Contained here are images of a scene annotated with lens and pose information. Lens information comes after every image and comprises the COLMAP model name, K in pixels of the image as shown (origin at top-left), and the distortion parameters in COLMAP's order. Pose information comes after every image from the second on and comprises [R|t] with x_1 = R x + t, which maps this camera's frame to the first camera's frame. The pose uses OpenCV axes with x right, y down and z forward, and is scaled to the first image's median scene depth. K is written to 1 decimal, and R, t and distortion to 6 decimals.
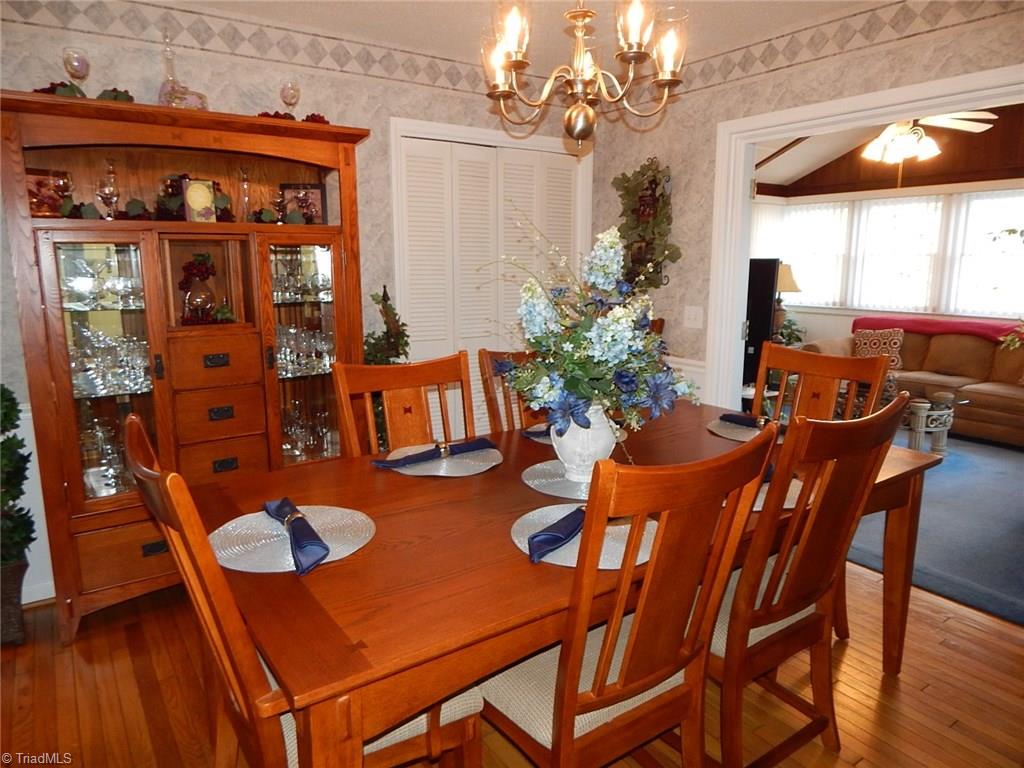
lens RADIAL K [[676.8, 0, 512.0], [0, 676.8, 384.0], [0, 0, 1]] dist [-0.001098, -0.000854]
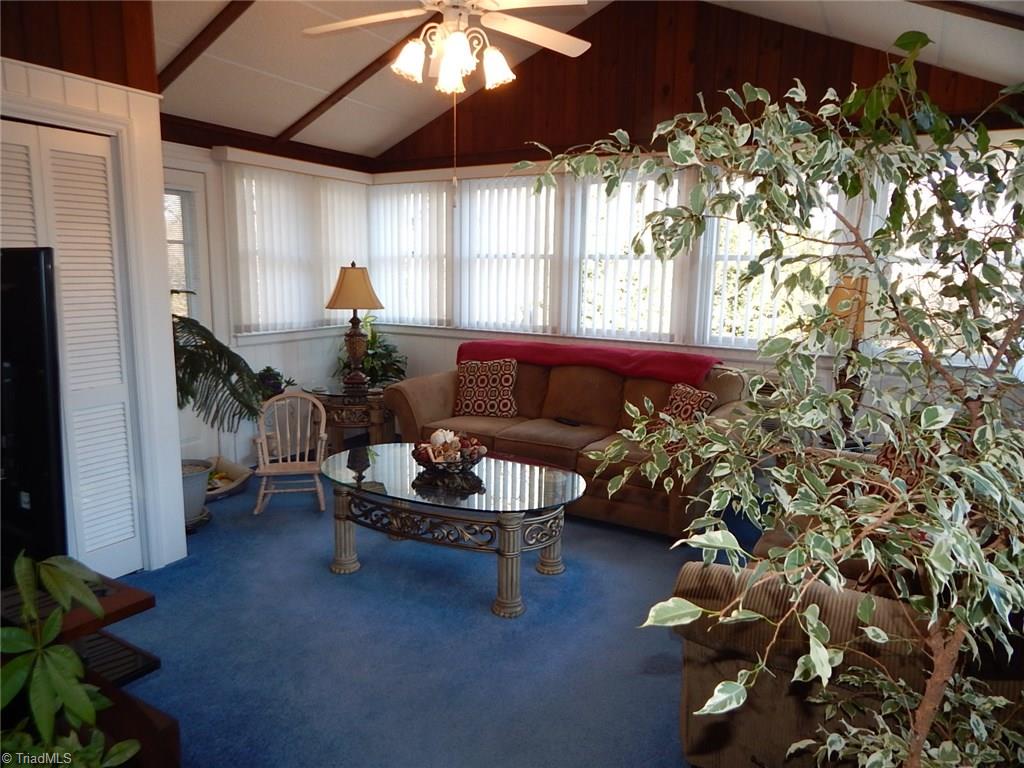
lens RADIAL K [[676.8, 0, 512.0], [0, 676.8, 384.0], [0, 0, 1]] dist [-0.001098, -0.000854]
pose [[0.909925, -0.060205, 0.410381, 0.276428], [0.062565, 0.998011, 0.007691, -0.060047], [-0.410028, 0.018677, 0.911882, 0.347697]]
